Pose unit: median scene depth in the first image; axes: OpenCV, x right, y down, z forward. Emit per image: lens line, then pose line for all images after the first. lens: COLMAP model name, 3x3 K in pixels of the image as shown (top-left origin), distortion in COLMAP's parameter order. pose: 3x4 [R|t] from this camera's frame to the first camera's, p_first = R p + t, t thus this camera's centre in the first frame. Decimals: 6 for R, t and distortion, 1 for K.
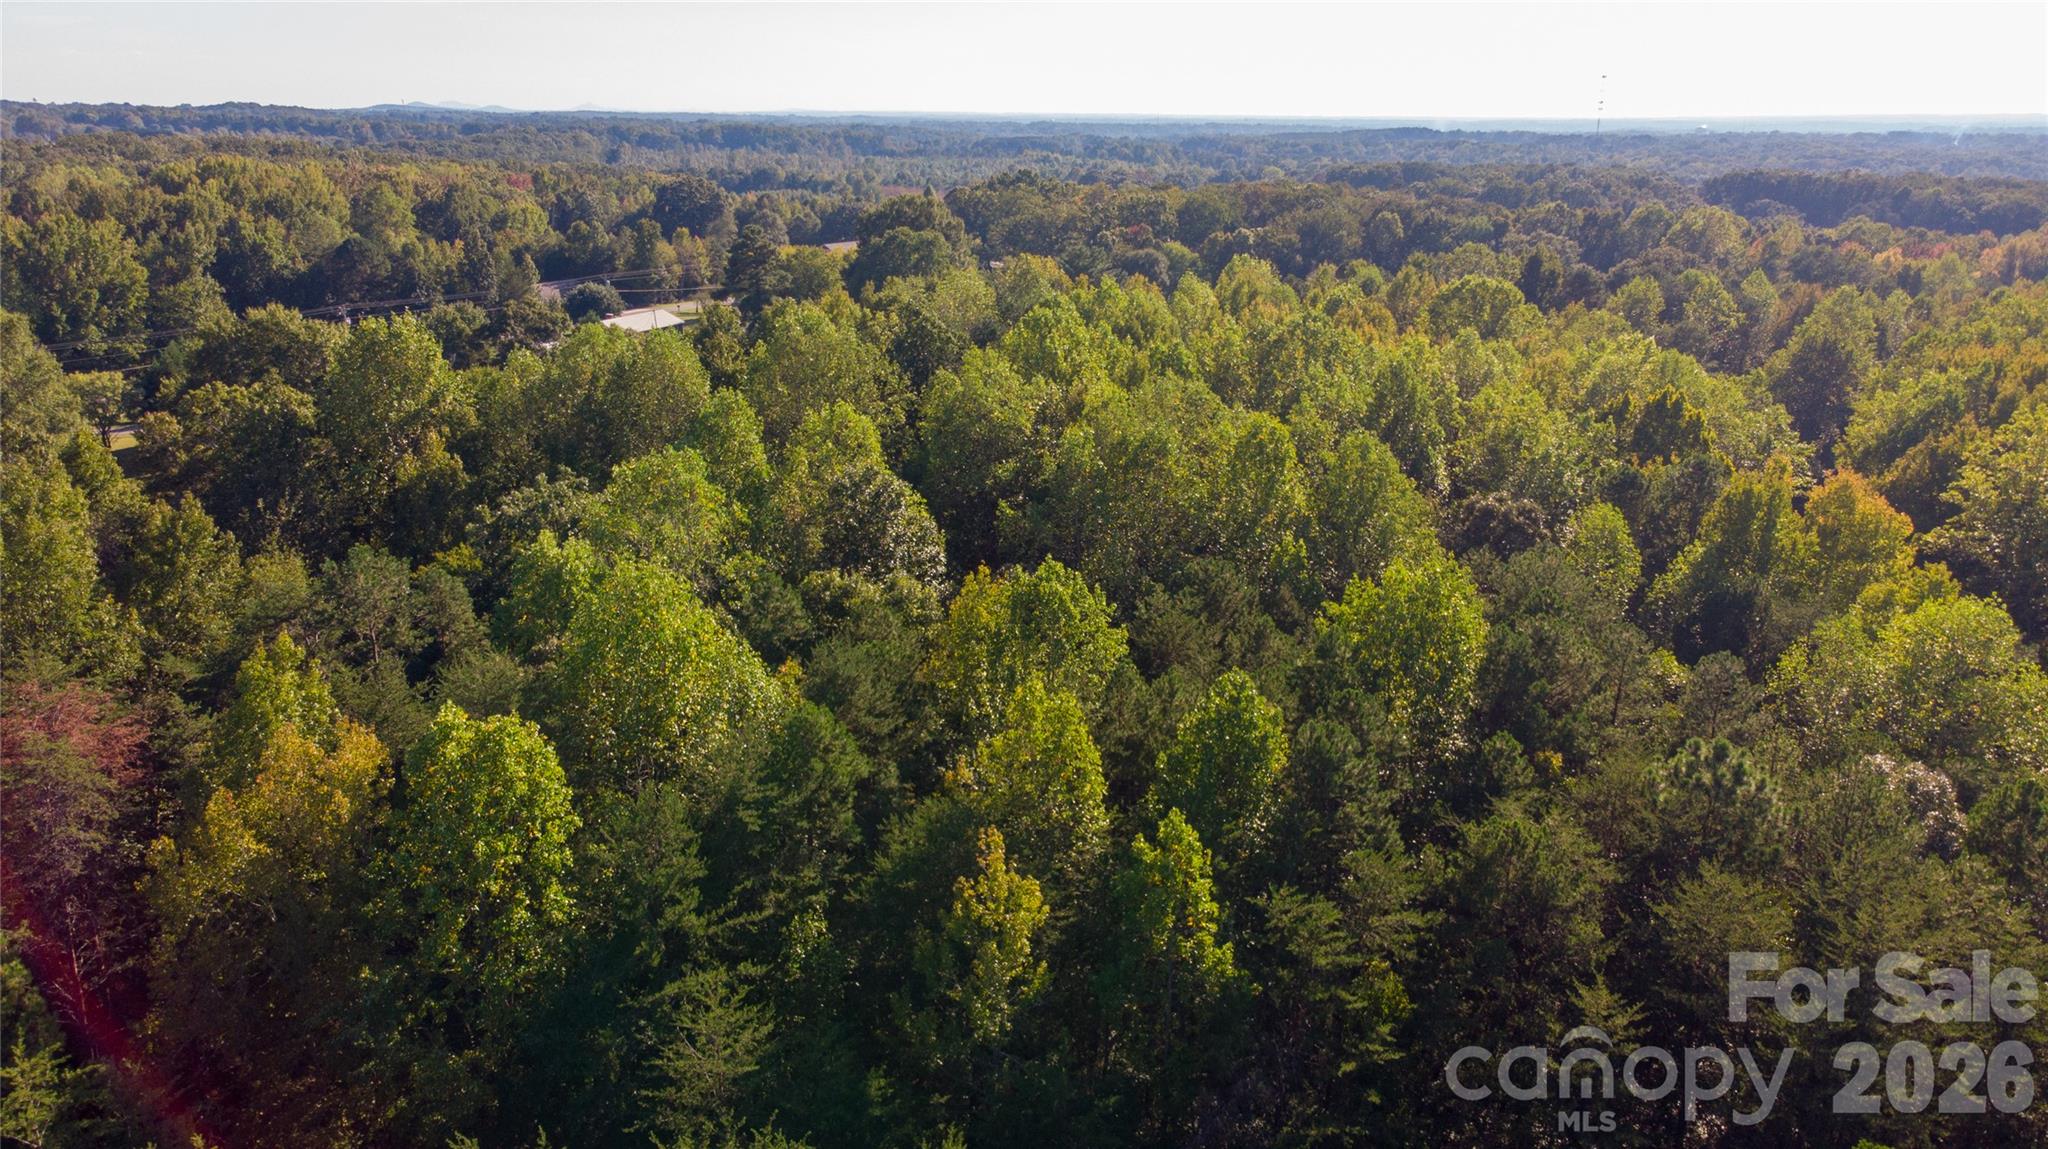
lens RADIAL K [[1489.9, 0, 1021.2], [0, 1489.9, 580.0], [0, 0, 1]] dist [0.010531, 0.039675]
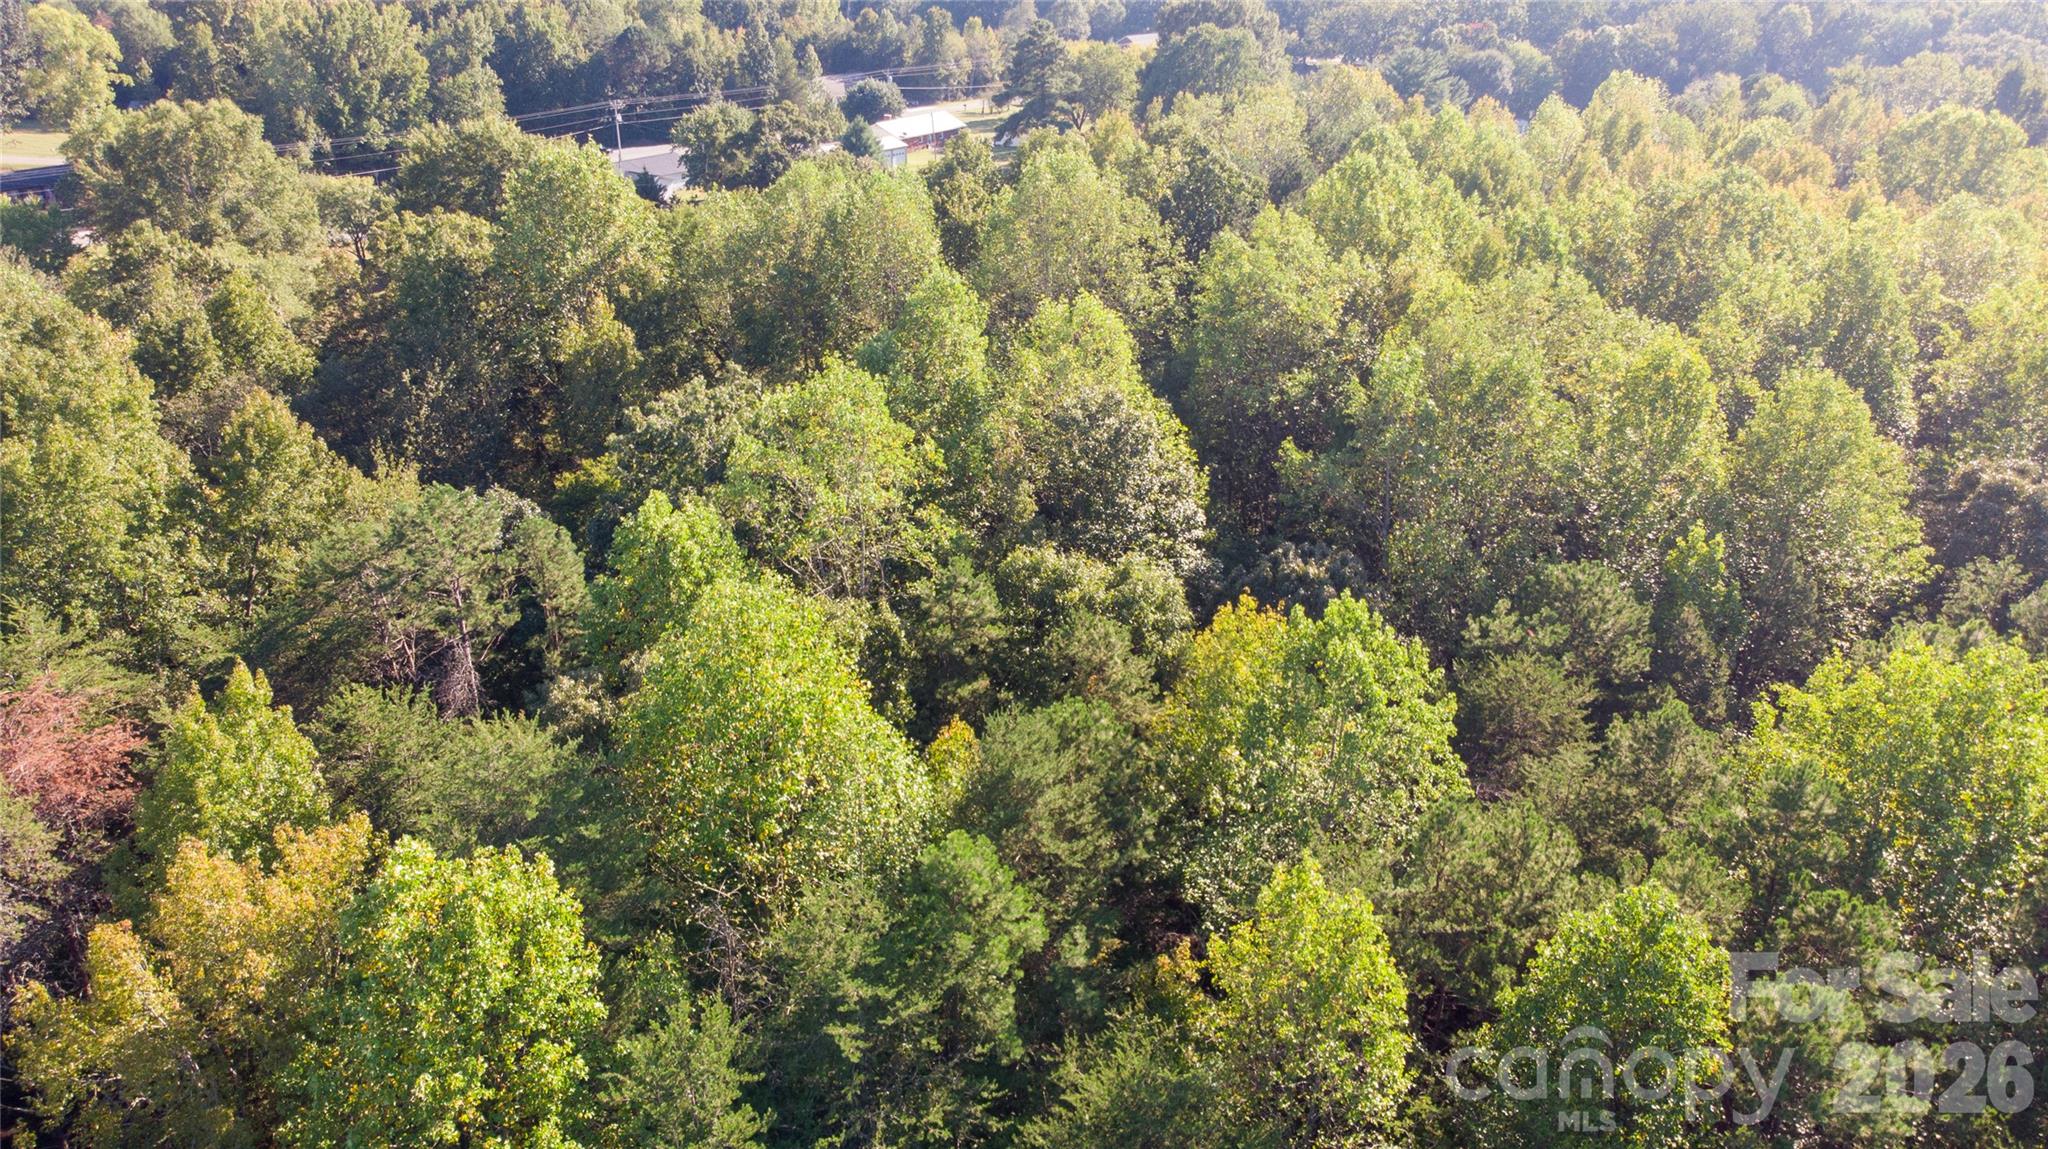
lens RADIAL K [[1489.9, 0, 1028.5], [0, 1489.9, 577.5], [0, 0, 1]] dist [0.010531, 0.039675]
pose [[0.980970, 0.080514, -0.176681, -0.003287], [-0.056879, 0.989214, 0.134981, -0.082784], [0.185643, -0.122363, 0.974969, 0.254511]]
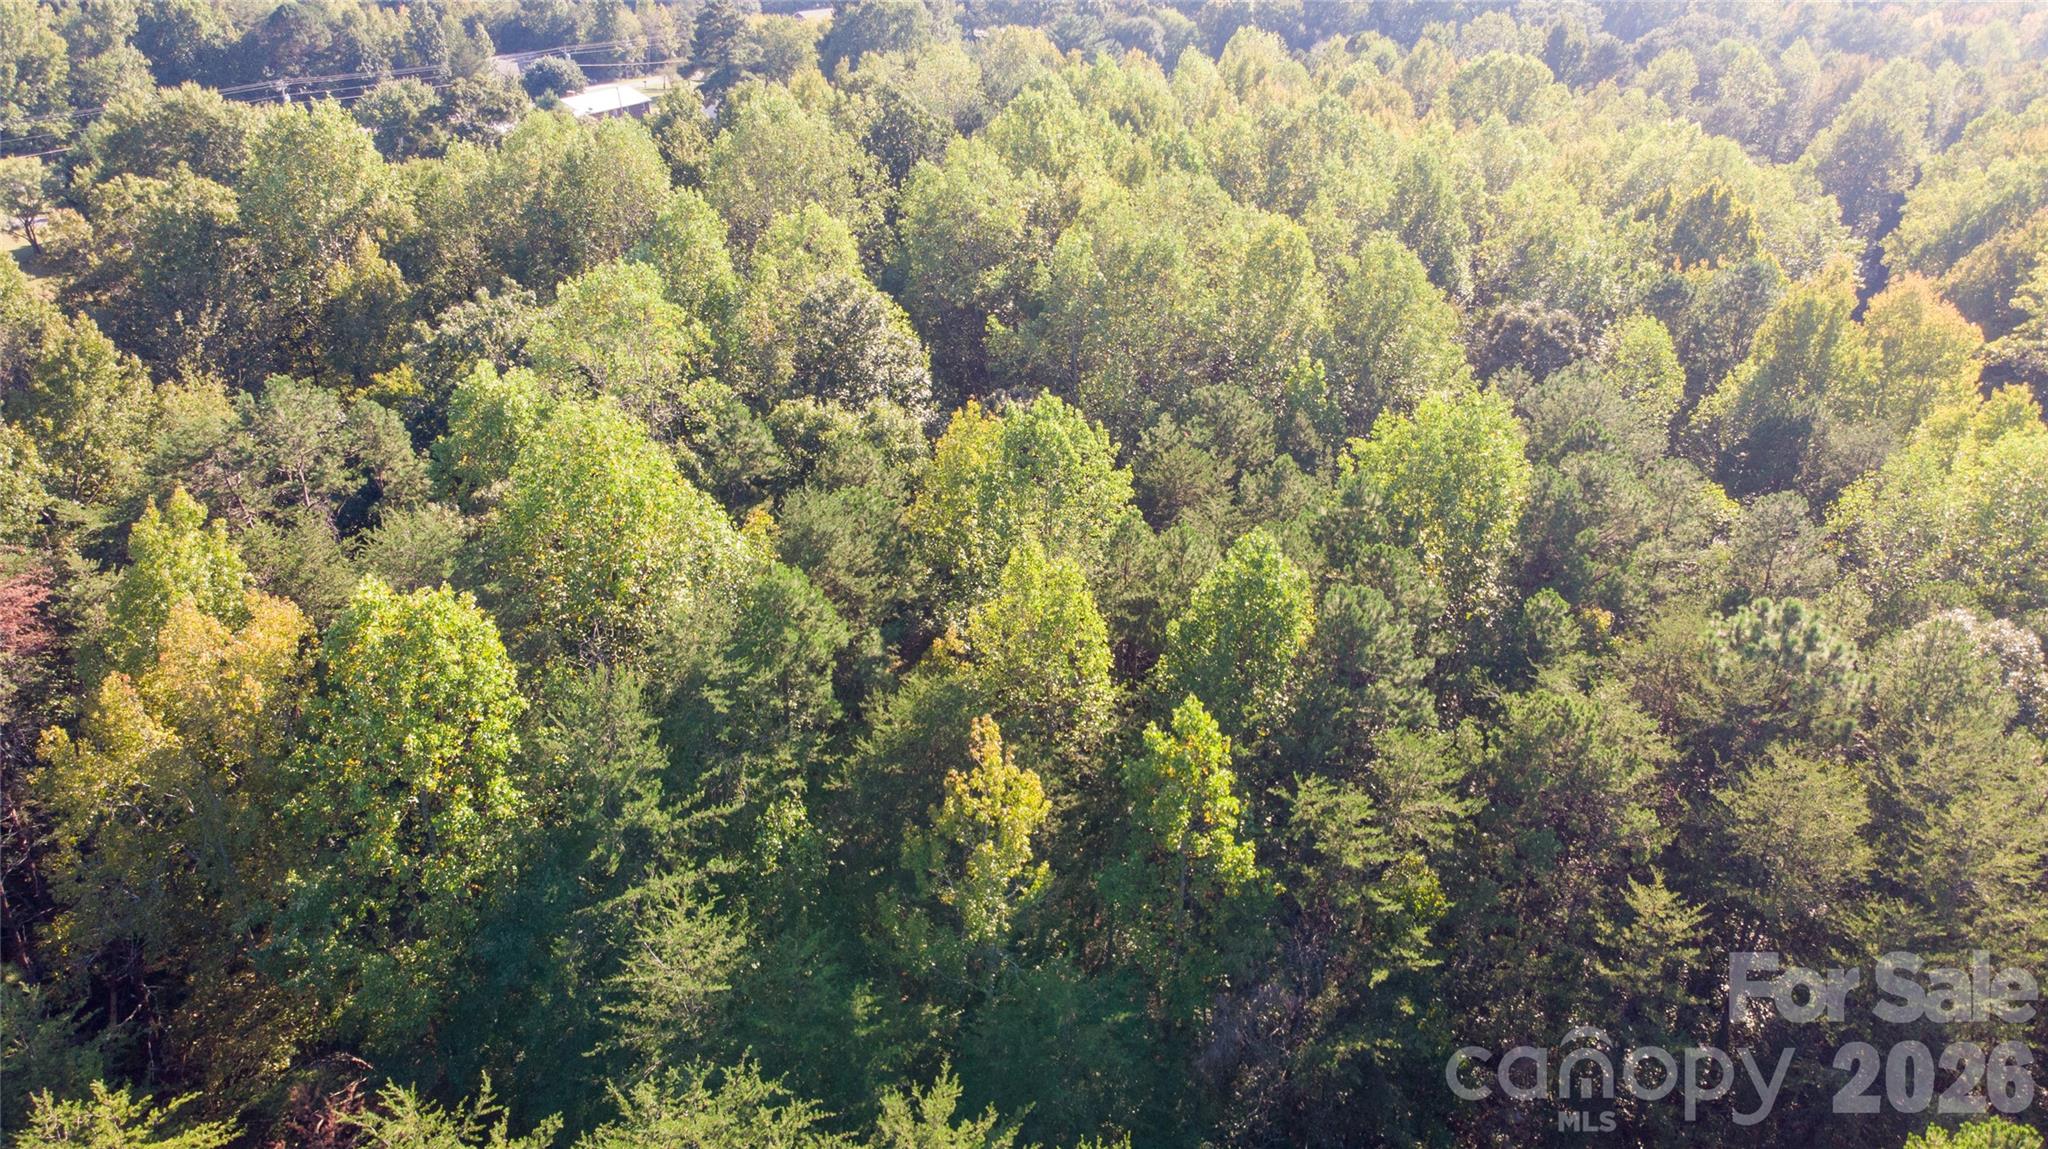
lens RADIAL K [[1489.9, 0, 1020.0], [0, 1489.9, 580.9], [0, 0, 1]] dist [0.010531, 0.039675]
pose [[0.999960, -0.004308, 0.007864, -0.003676], [0.003137, 0.989676, 0.143287, -0.024351], [-0.008400, -0.143257, 0.989650, 0.075695]]
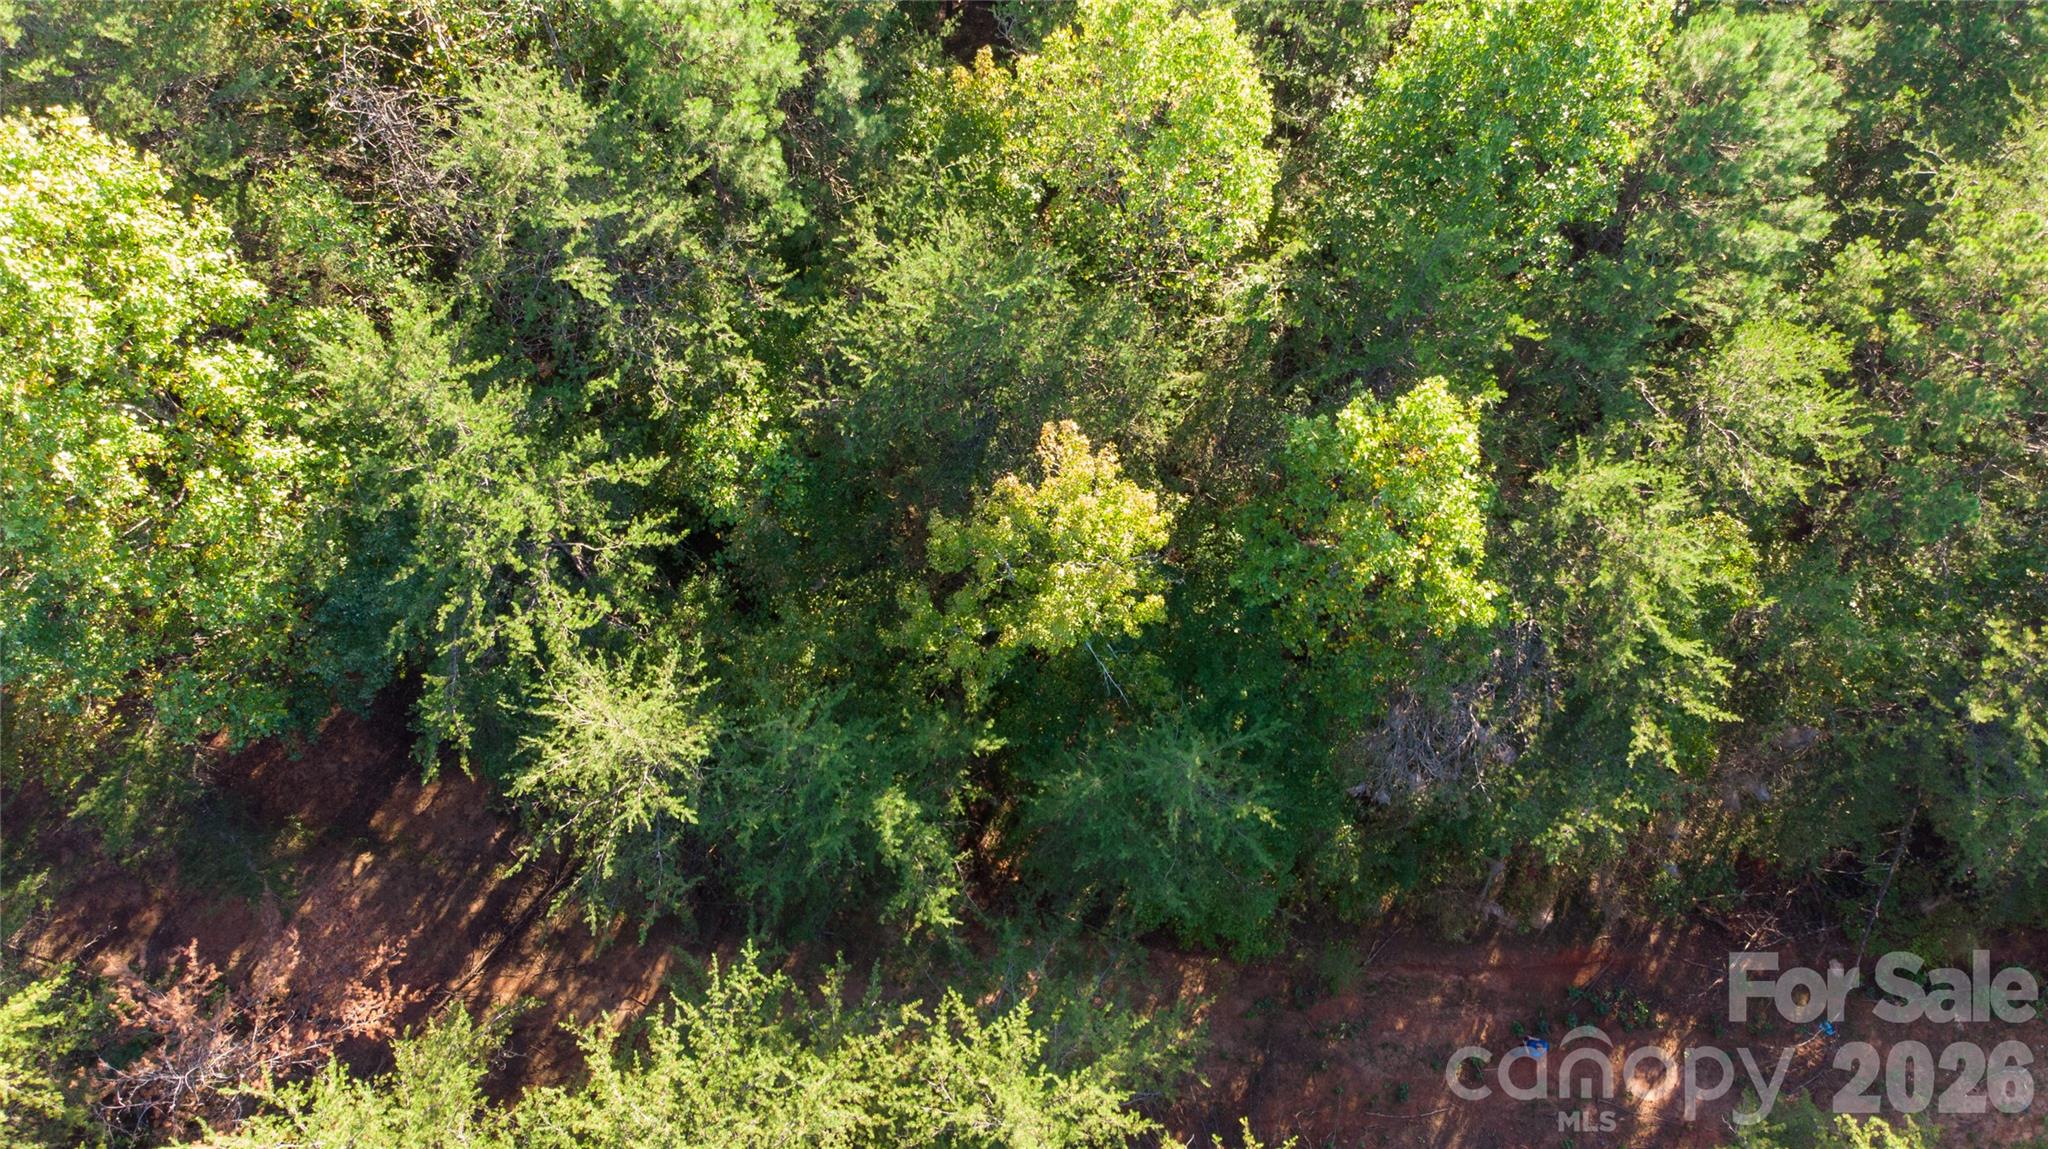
lens RADIAL K [[1489.9, 0, 1027.9], [0, 1489.9, 567.4], [0, 0, 1]] dist [0.010531, 0.039675]
pose [[0.999790, -0.020477, -0.000422, -0.019642], [0.012736, 0.605405, 0.795816, -0.118220], [-0.016041, -0.795654, 0.605538, 0.380780]]
